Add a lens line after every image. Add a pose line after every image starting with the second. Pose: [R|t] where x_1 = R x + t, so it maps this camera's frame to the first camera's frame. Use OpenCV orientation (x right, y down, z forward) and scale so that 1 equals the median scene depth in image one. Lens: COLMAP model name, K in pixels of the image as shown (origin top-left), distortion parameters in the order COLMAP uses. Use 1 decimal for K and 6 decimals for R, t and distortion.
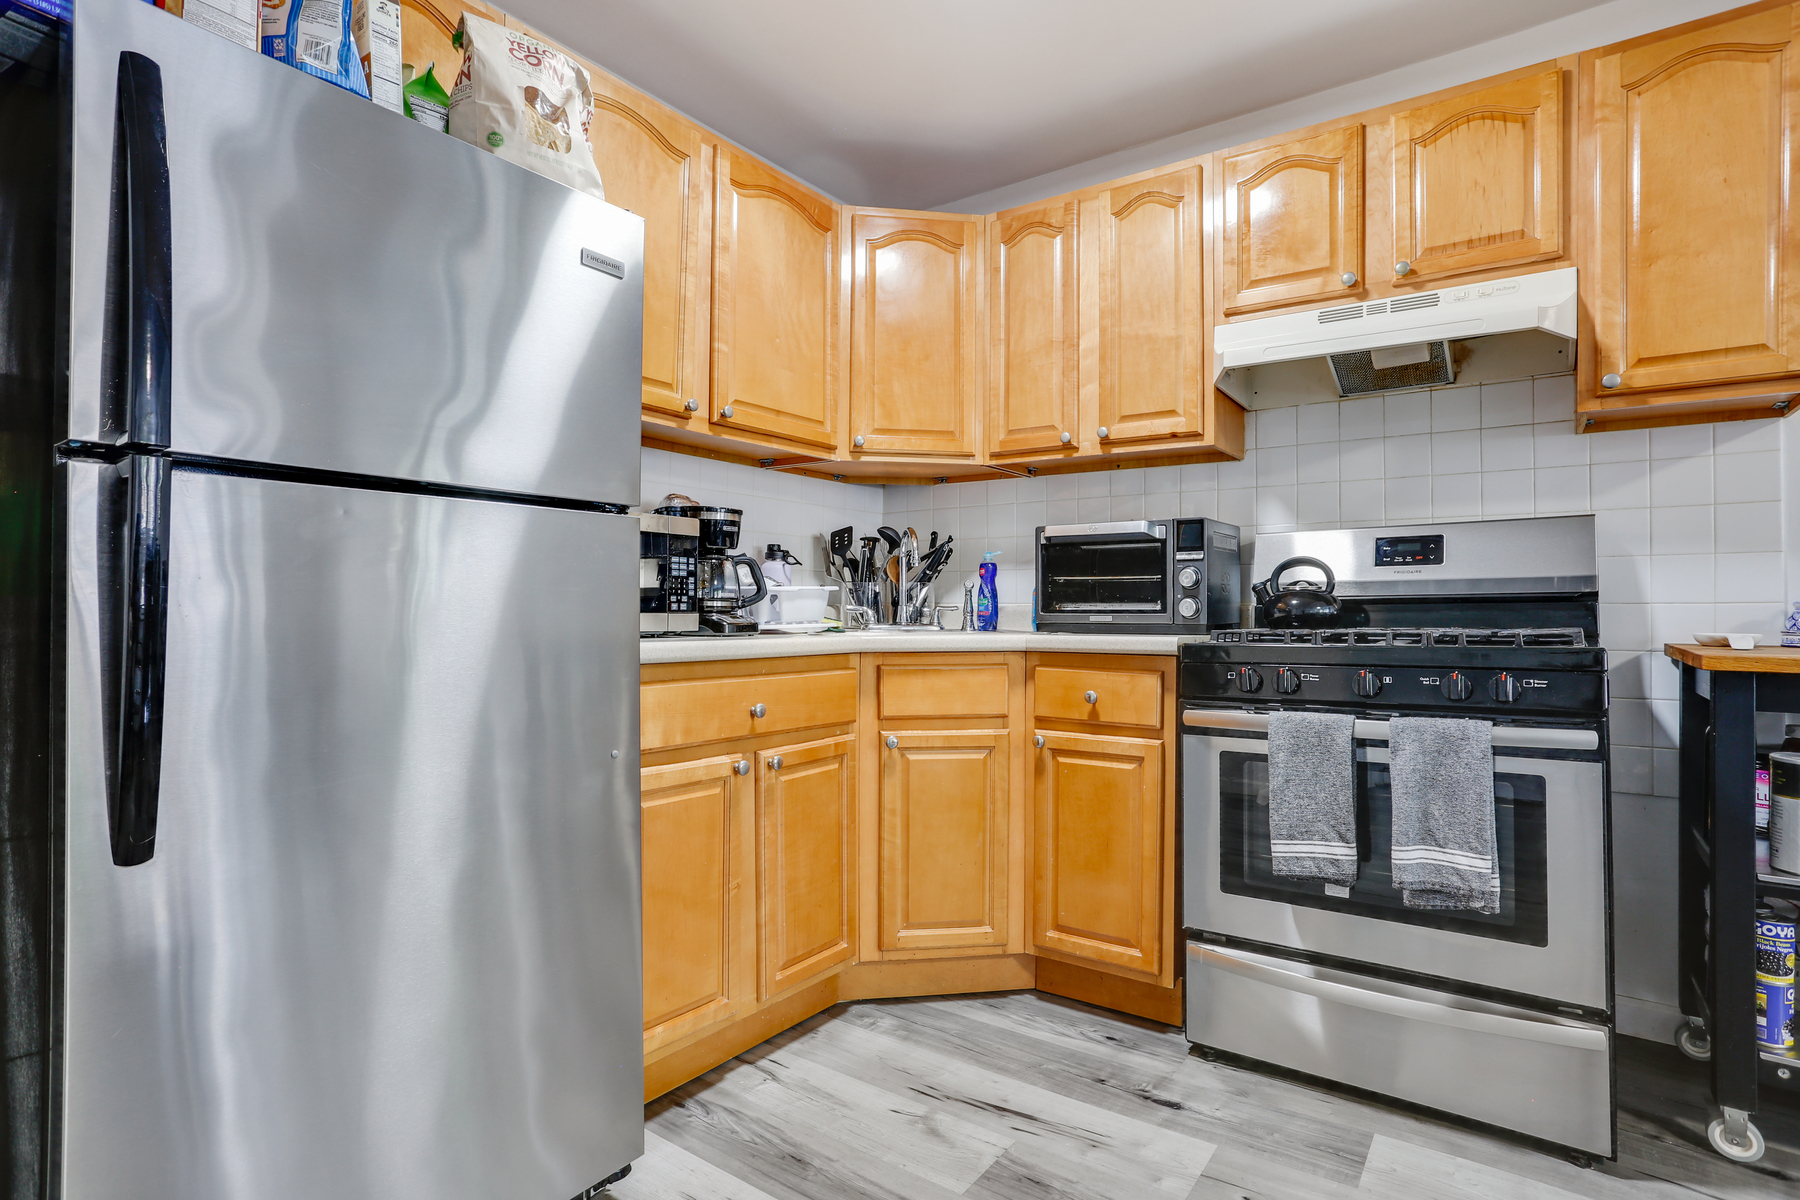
lens RADIAL K [[919.7, 0, 893.9], [0, 919.7, 588.2], [0, 0, 1]] dist [-0.032855, 0.014074]
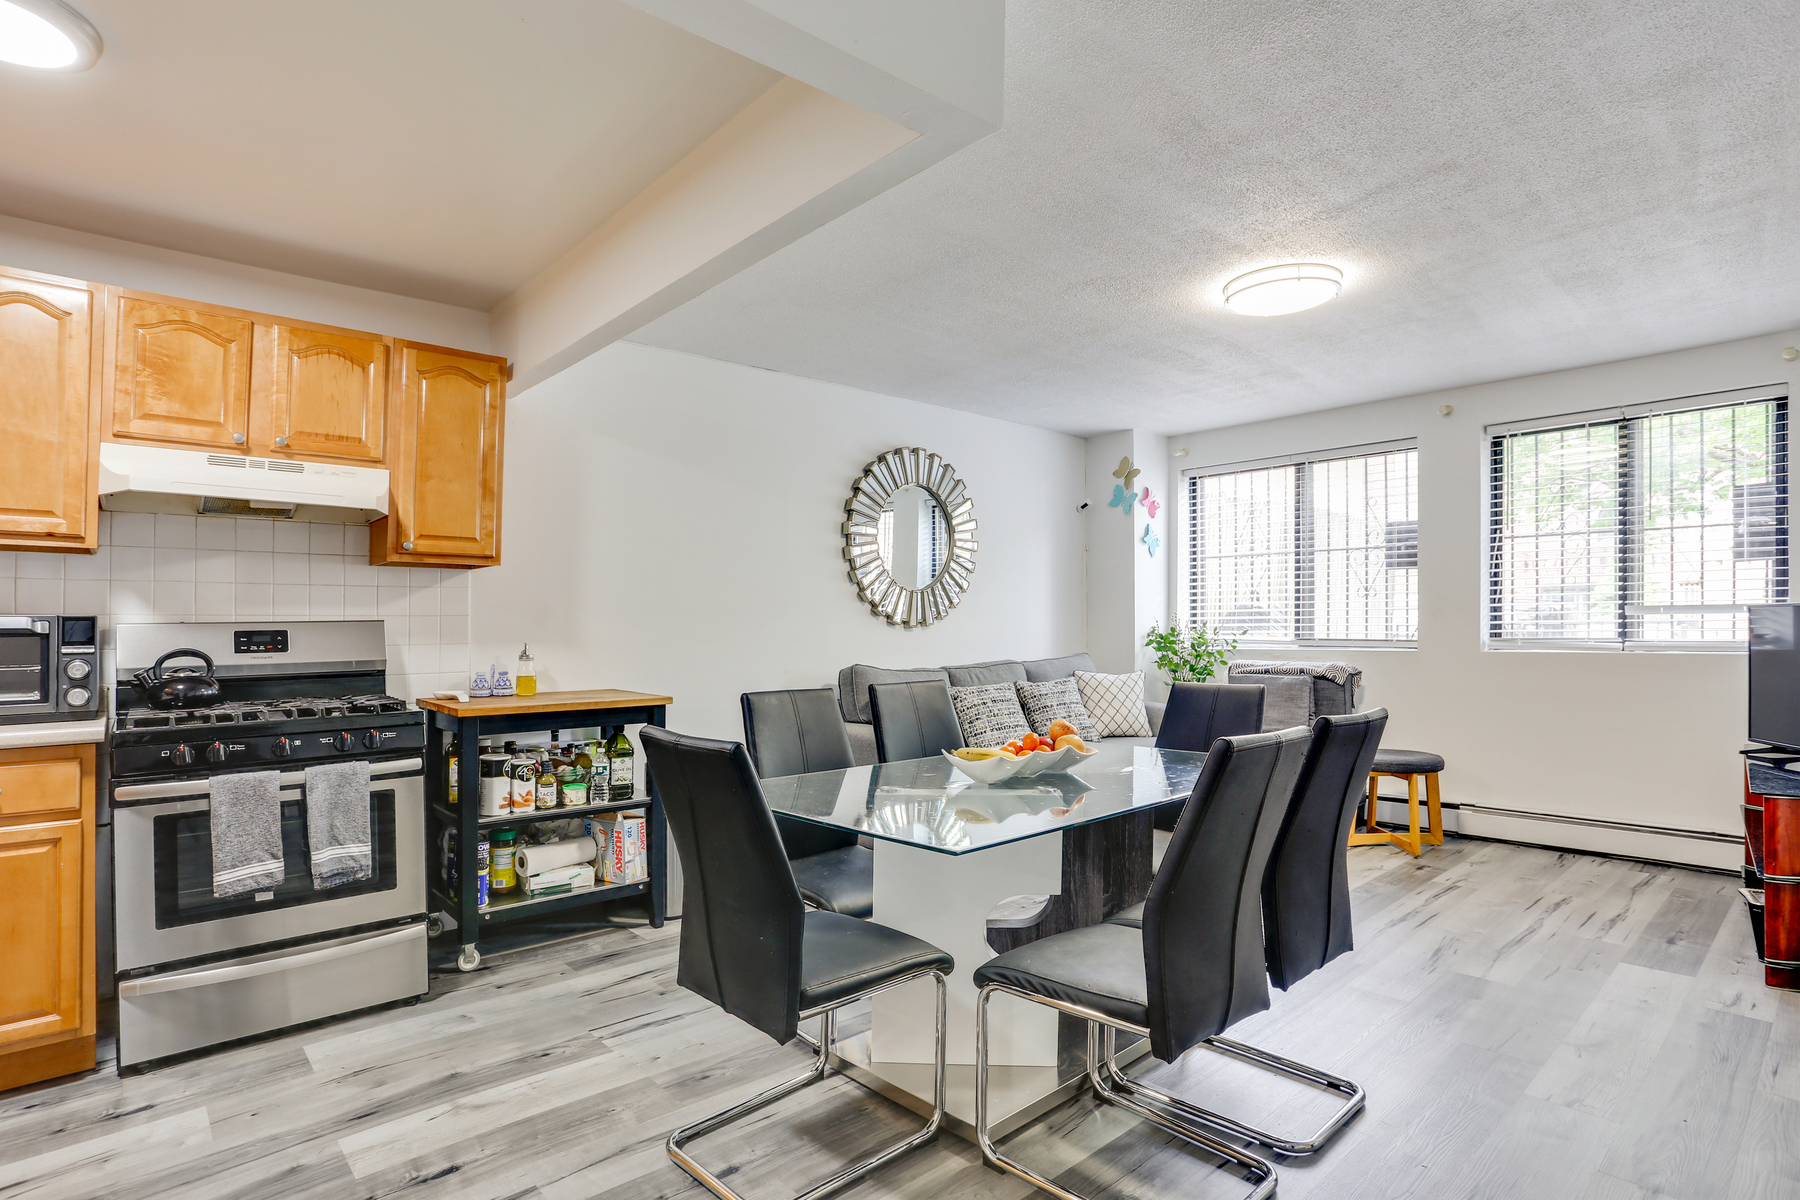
lens RADIAL K [[919.7, 0, 908.7], [0, 919.7, 607.1], [0, 0, 1]] dist [-0.032855, 0.014074]
pose [[0.198402, 0.014067, 0.980020, -0.639555], [-0.021077, 0.999727, -0.010083, -0.112971], [-0.979894, -0.018655, 0.198644, -0.230324]]
